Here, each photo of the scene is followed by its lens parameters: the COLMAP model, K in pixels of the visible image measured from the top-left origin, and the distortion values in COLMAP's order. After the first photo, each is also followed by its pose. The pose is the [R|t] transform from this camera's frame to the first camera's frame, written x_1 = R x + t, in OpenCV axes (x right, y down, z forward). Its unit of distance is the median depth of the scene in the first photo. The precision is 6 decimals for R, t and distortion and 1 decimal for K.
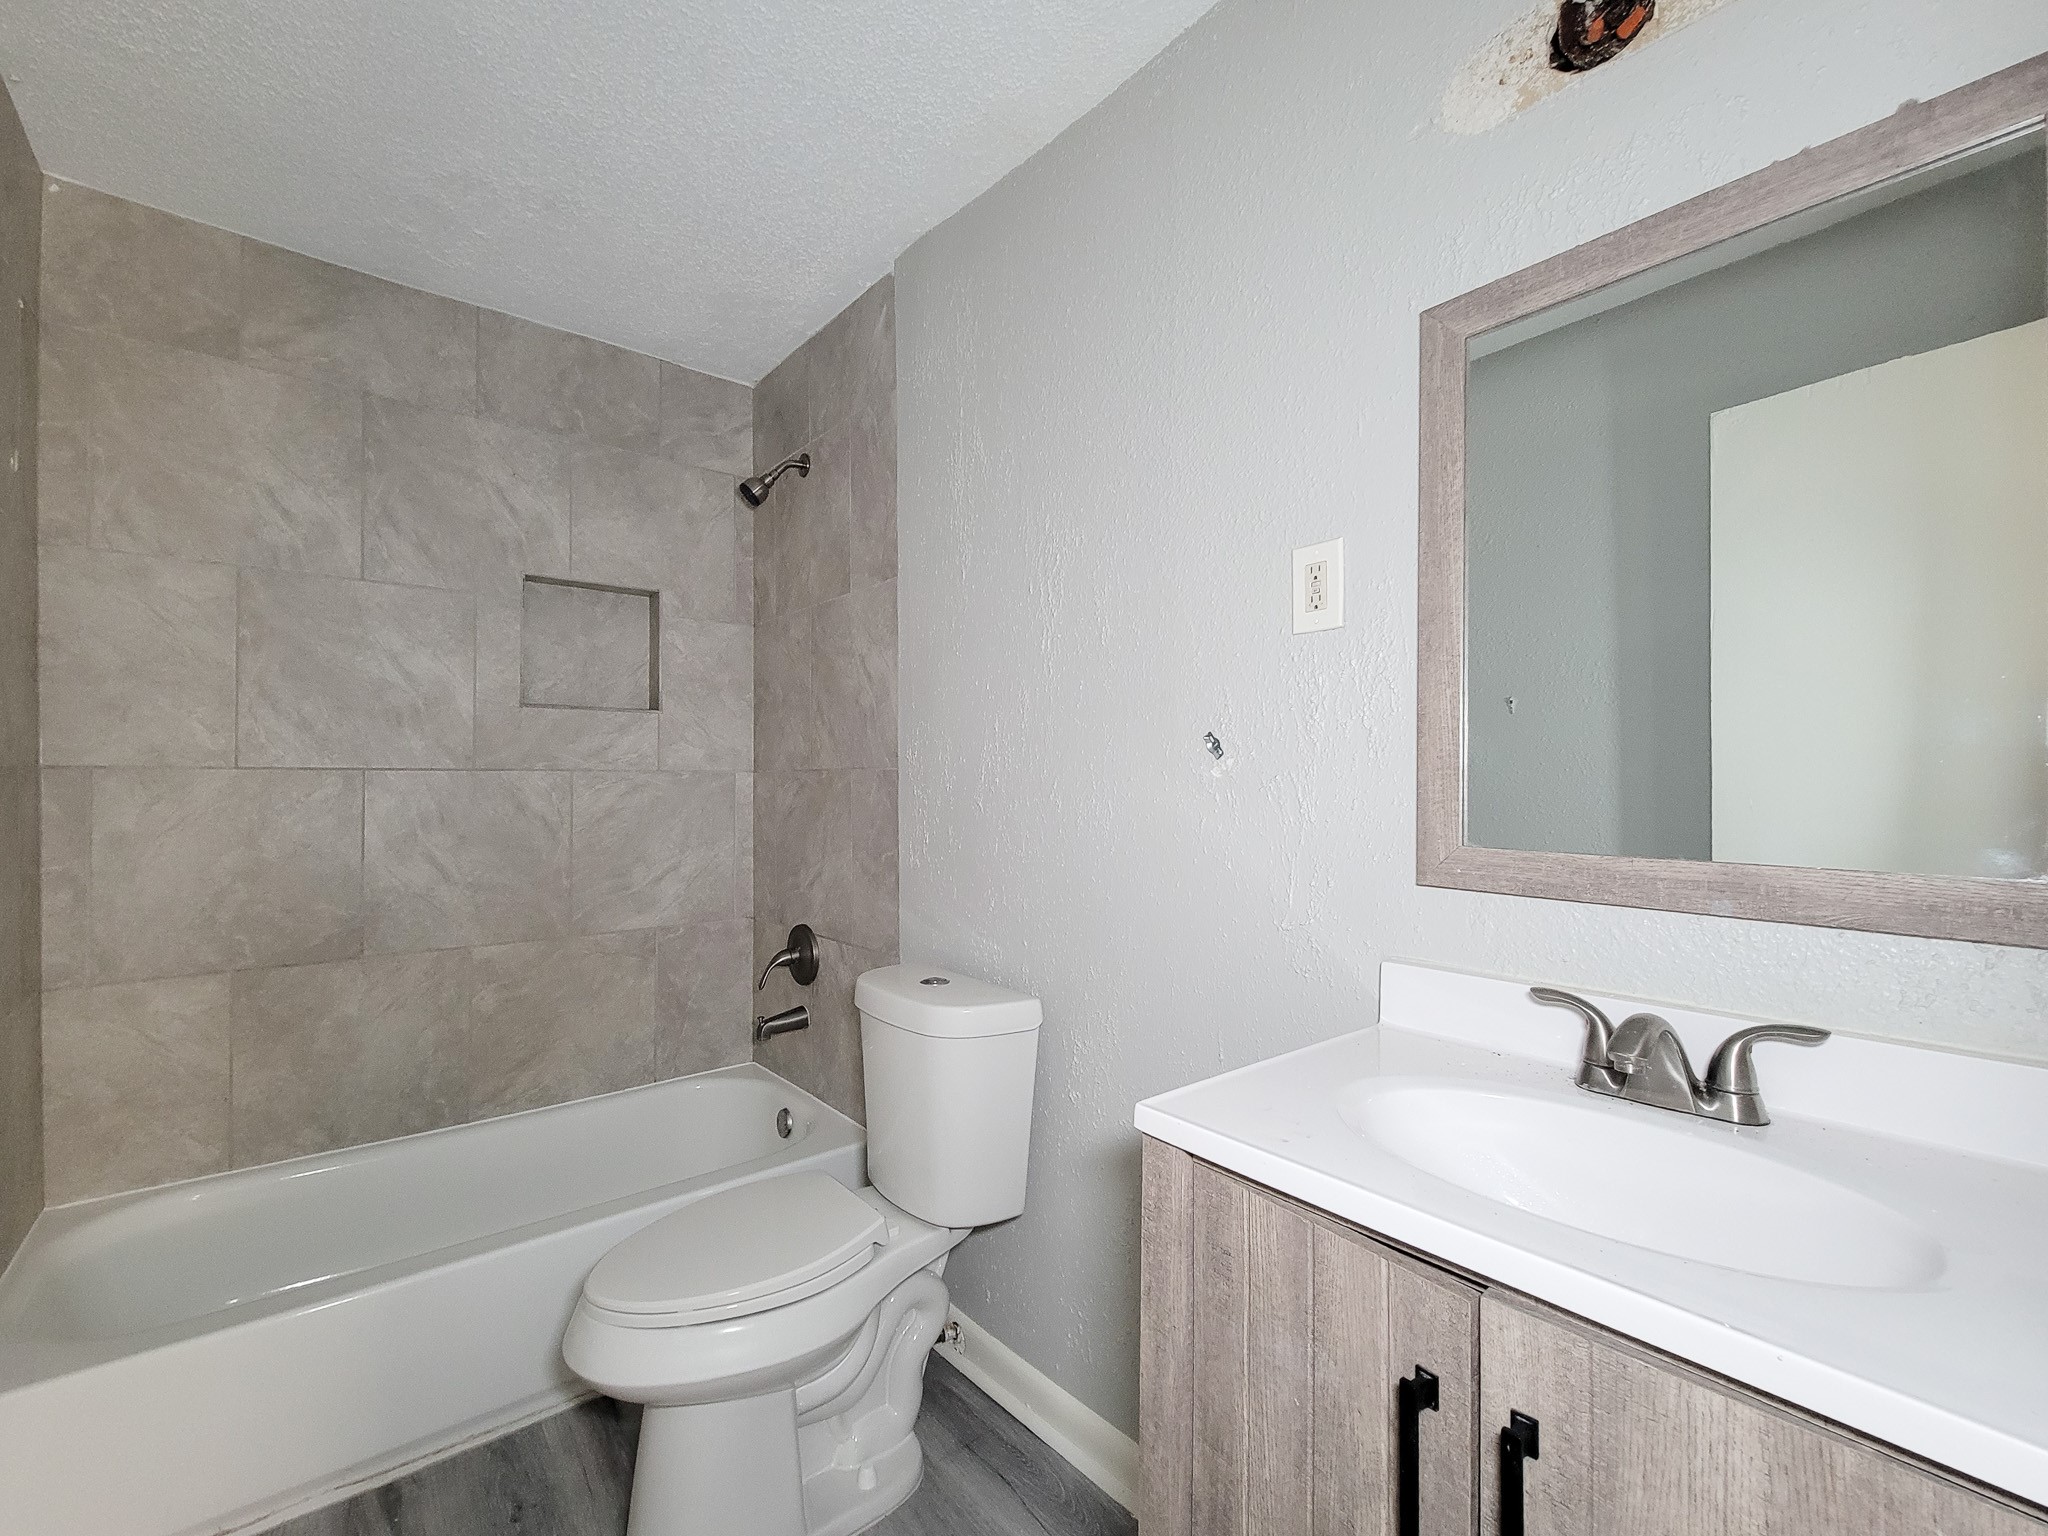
lens RADIAL K [[883.0, 0, 1033.0], [0, 883.0, 773.5], [0, 0, 1]] dist [0.000025, -0.002967]
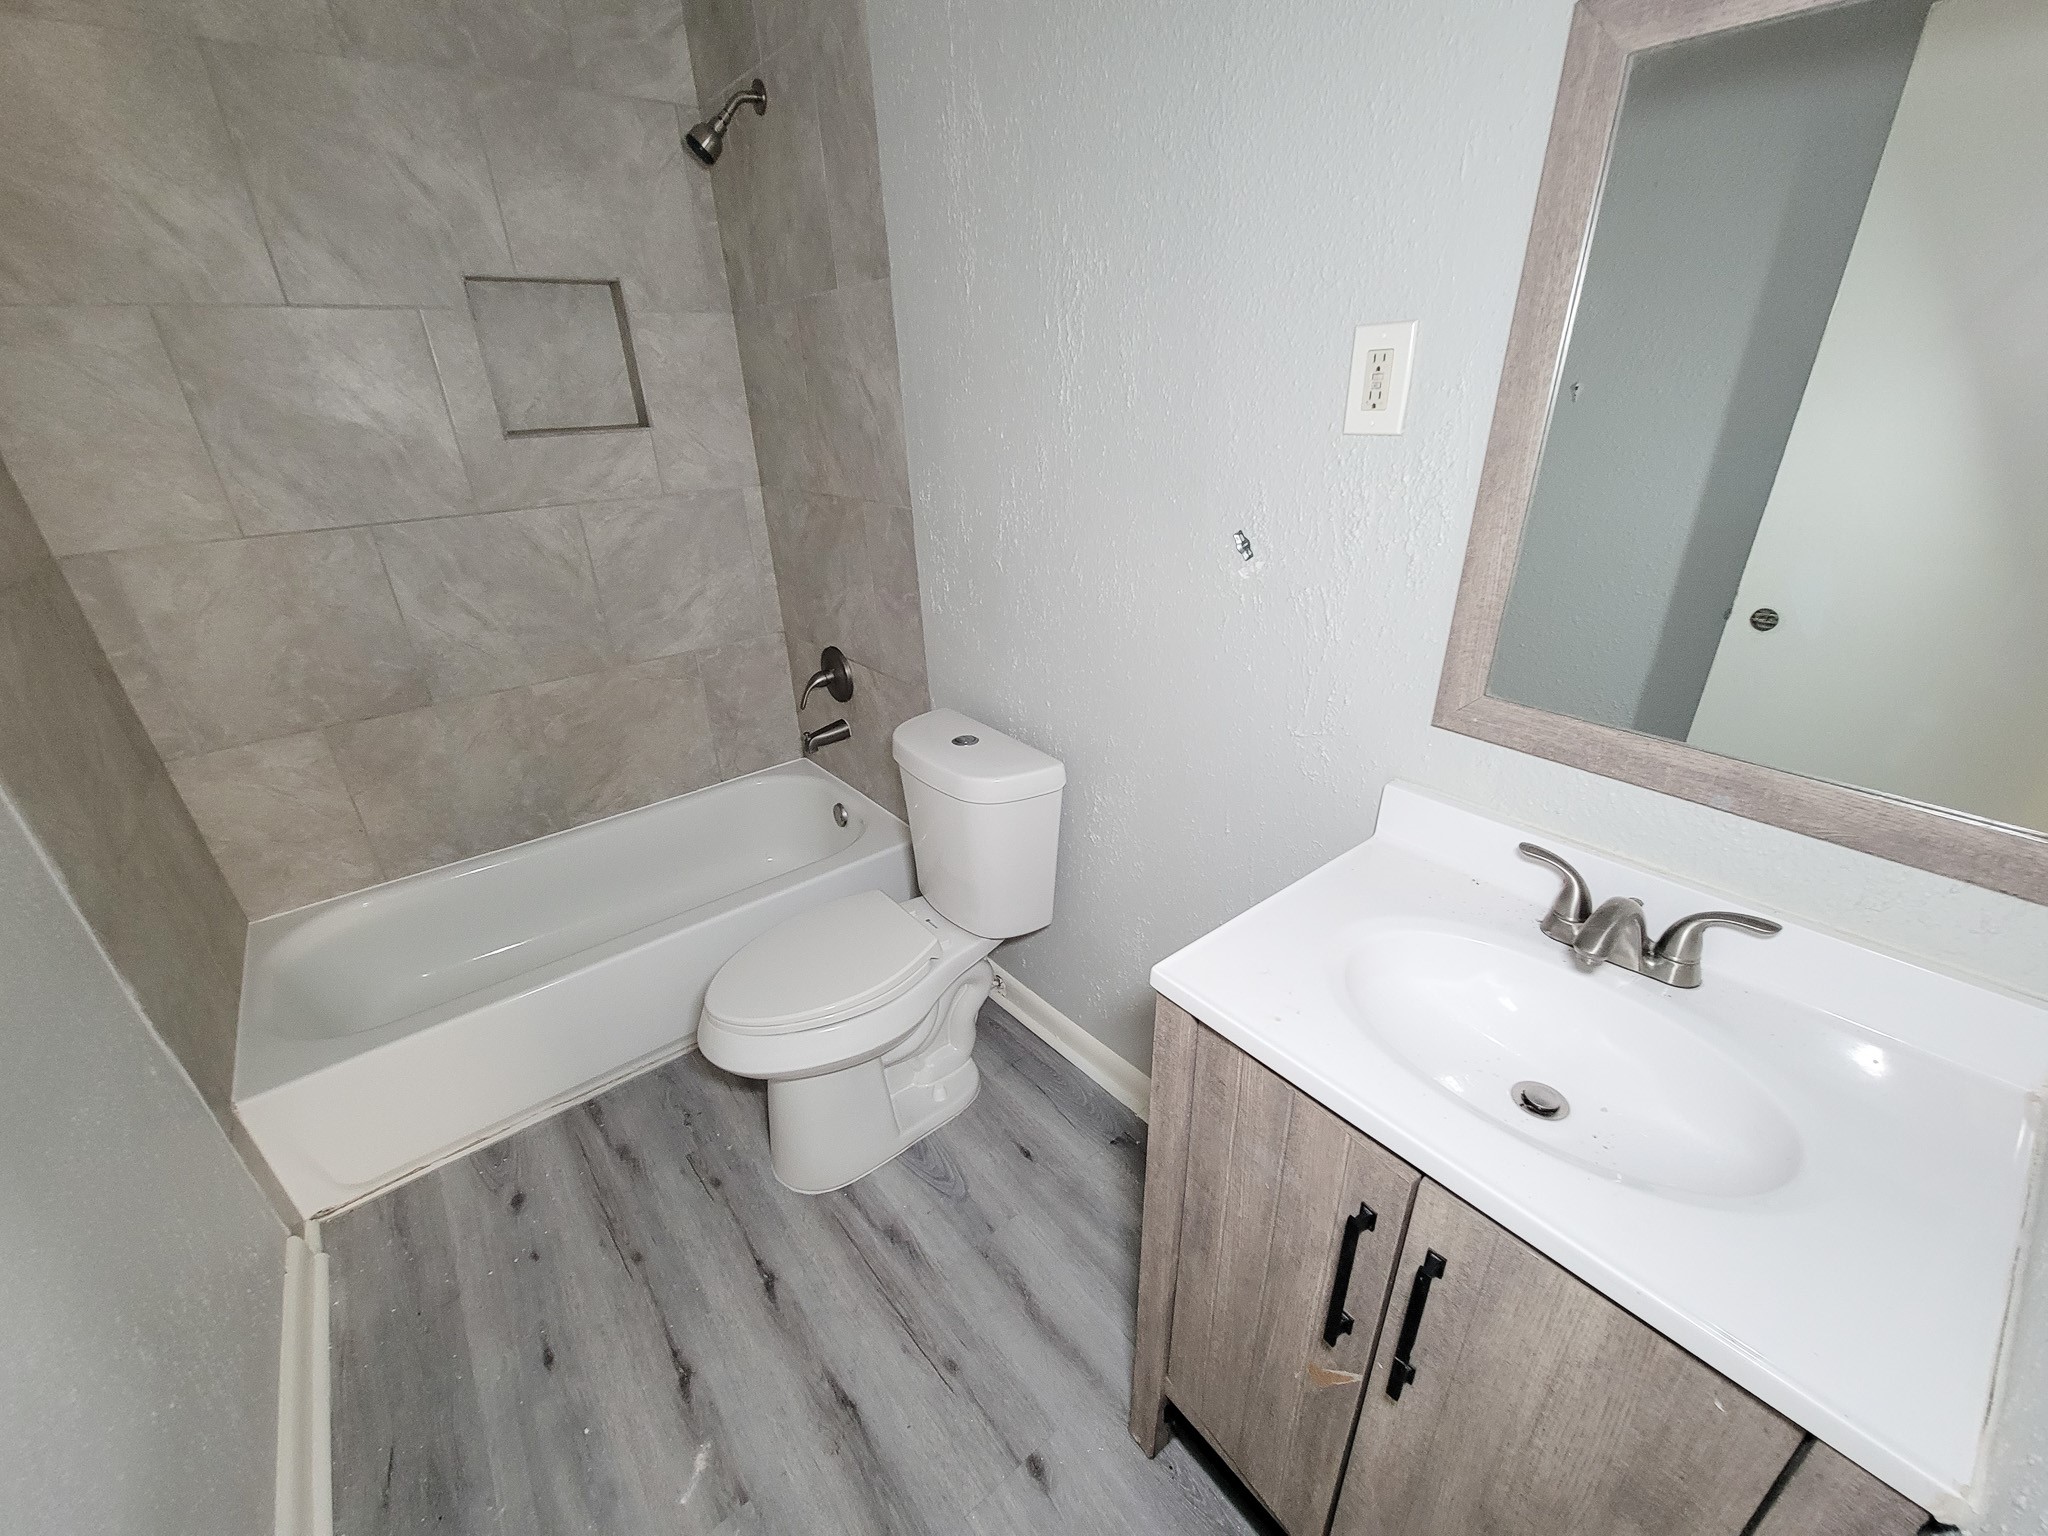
lens RADIAL K [[842.6, 0, 1031.9], [0, 842.6, 780.4], [0, 0, 1]] dist [0.000719, -0.004034]
pose [[0.999474, -0.019663, -0.025798, -0.004309], [0.029071, 0.895817, 0.443472, -0.176191], [0.014391, -0.443989, 0.895917, 0.056825]]
